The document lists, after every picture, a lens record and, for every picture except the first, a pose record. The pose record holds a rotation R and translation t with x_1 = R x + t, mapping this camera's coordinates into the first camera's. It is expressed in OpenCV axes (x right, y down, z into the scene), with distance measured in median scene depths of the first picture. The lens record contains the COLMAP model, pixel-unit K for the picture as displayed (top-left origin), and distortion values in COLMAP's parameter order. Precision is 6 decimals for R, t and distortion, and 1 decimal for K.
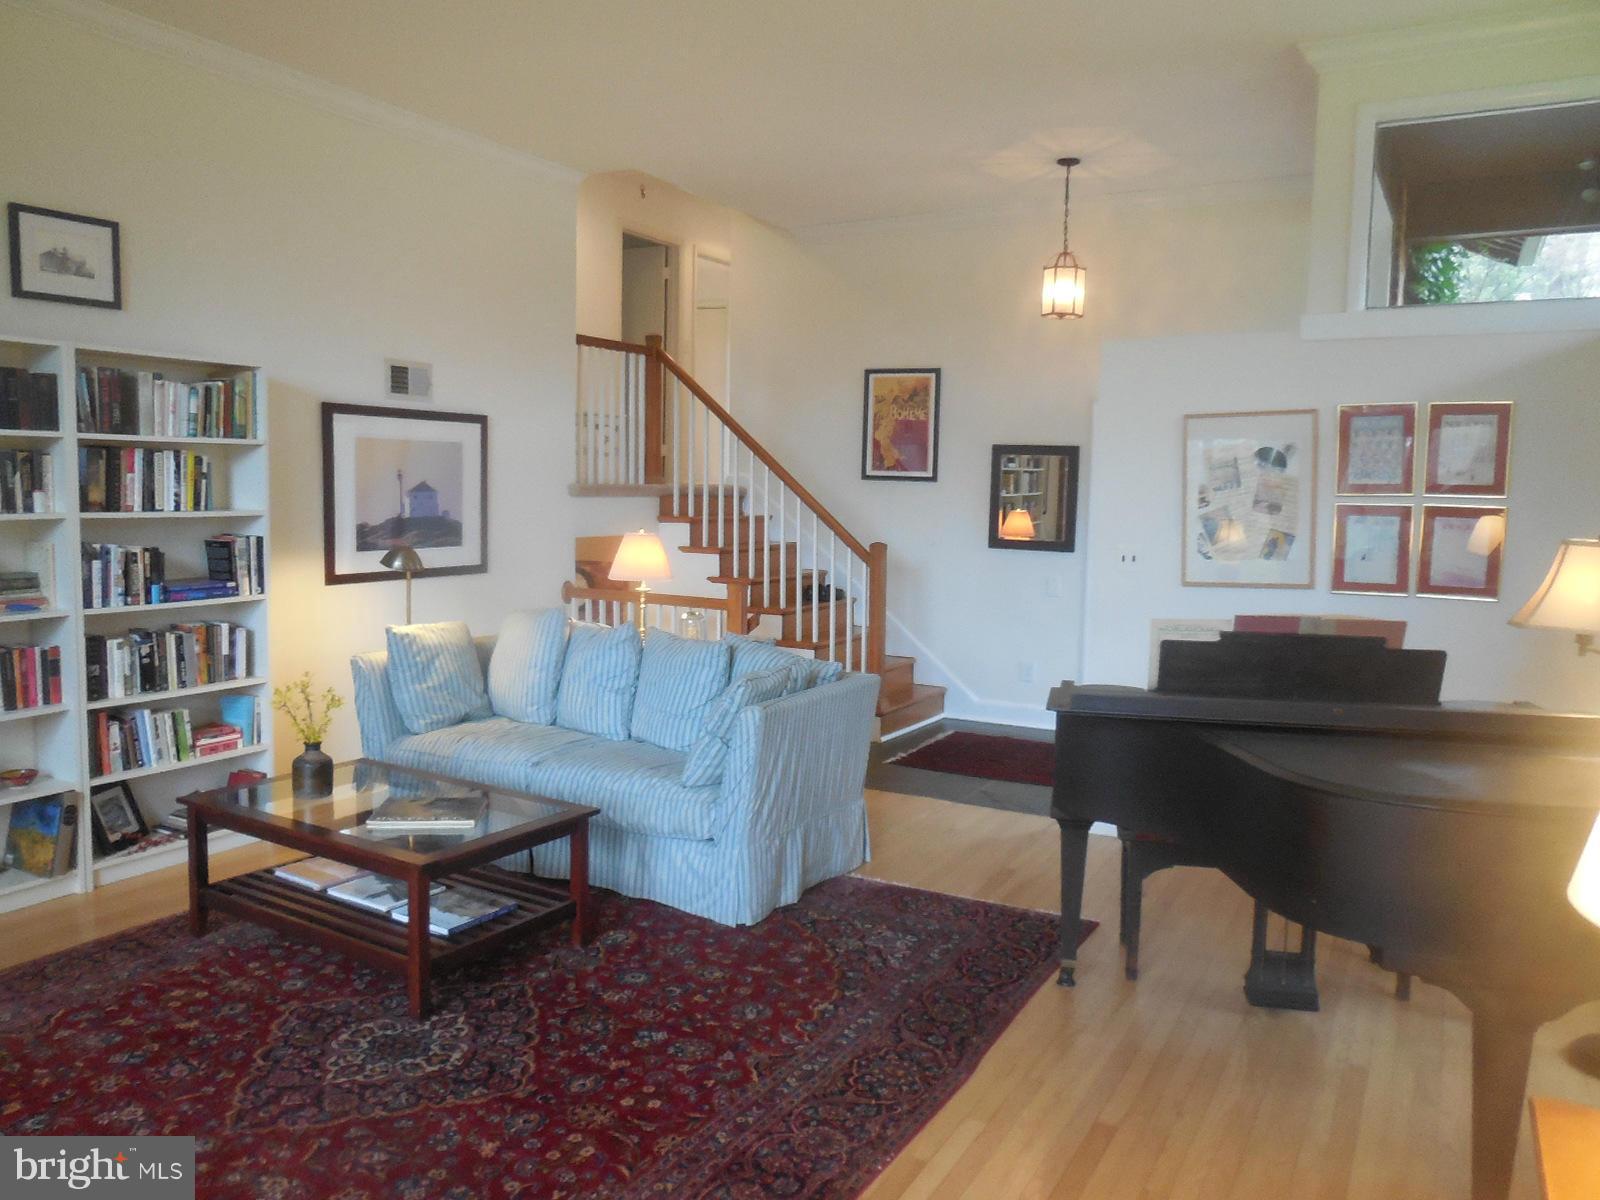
lens RADIAL K [[1152.4, 0, 799.9], [0, 1152.4, 601.5], [0, 0, 1]] dist [-0.026463, 0.013519]
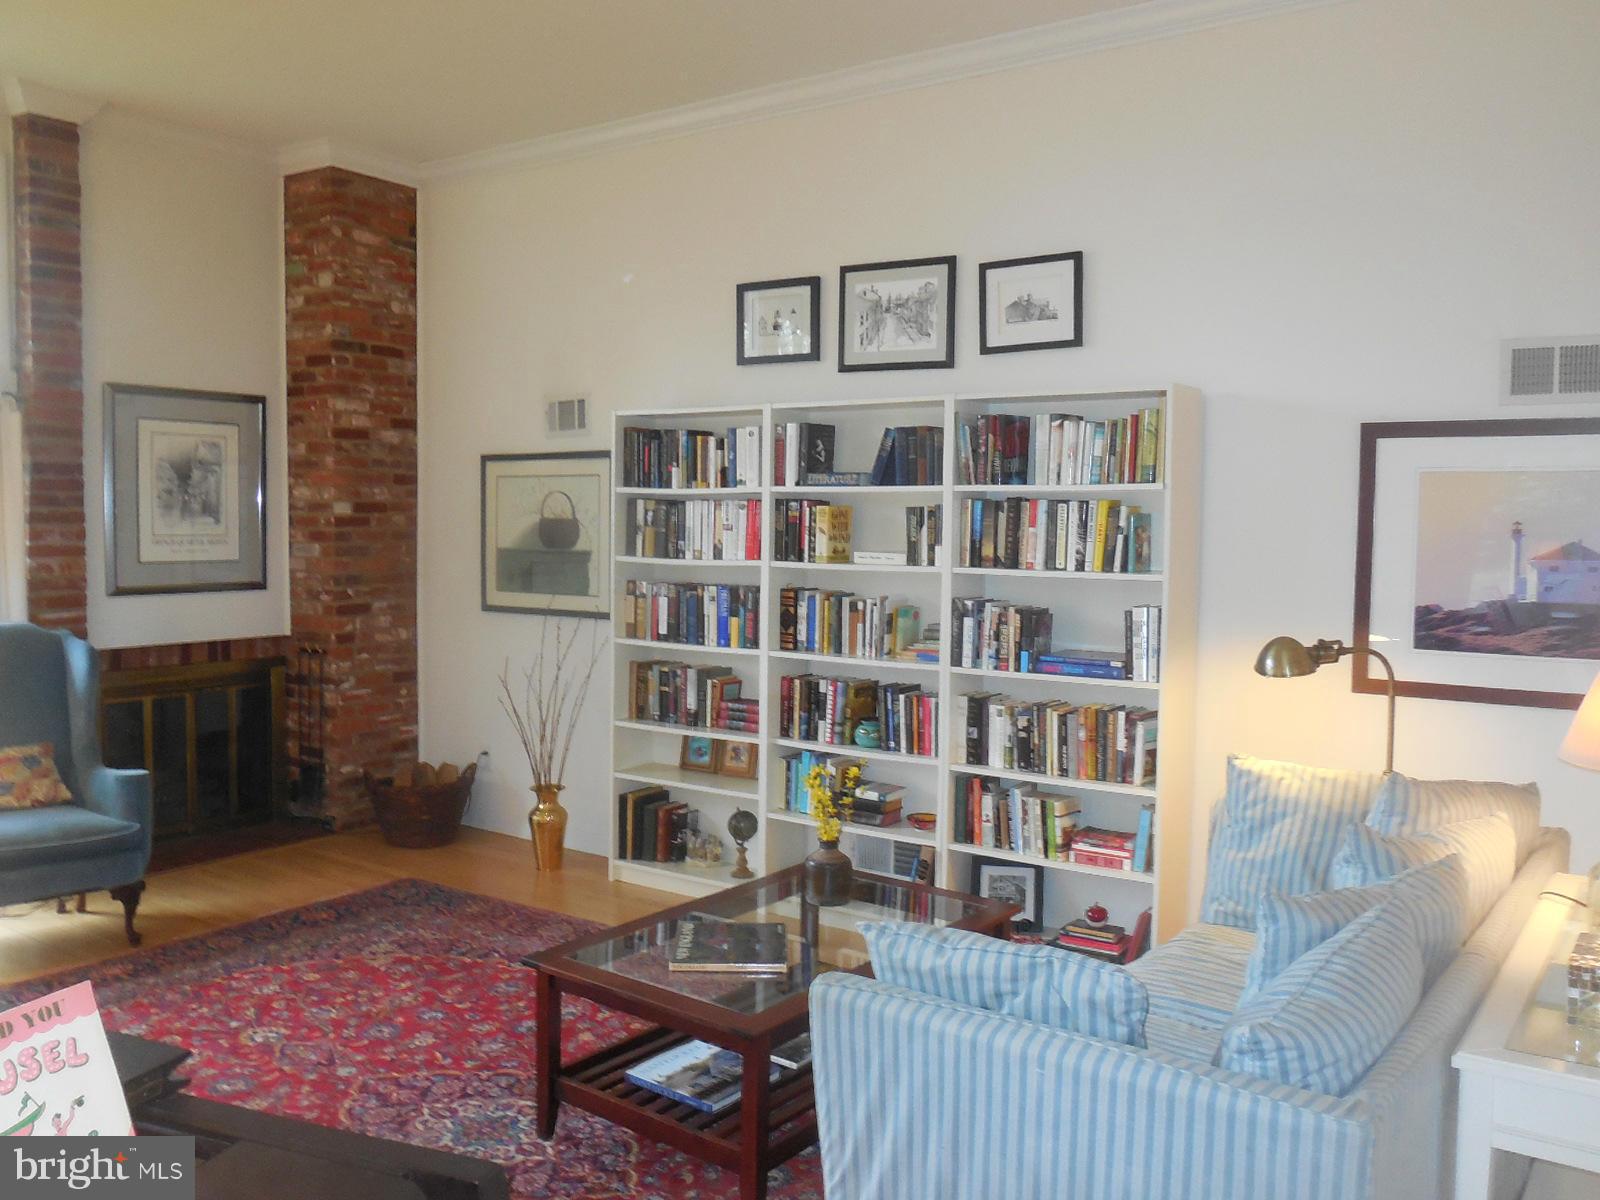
lens RADIAL K [[1344.3, 0, 804.0], [0, 1344.3, 599.3], [0, 0, 1]] dist [-0.008333, 0.006467]
pose [[-0.082141, 0.044204, -0.995640, 0.490284], [-0.114075, 0.992033, 0.053455, -0.090850], [0.990071, 0.117968, -0.076444, 0.899508]]
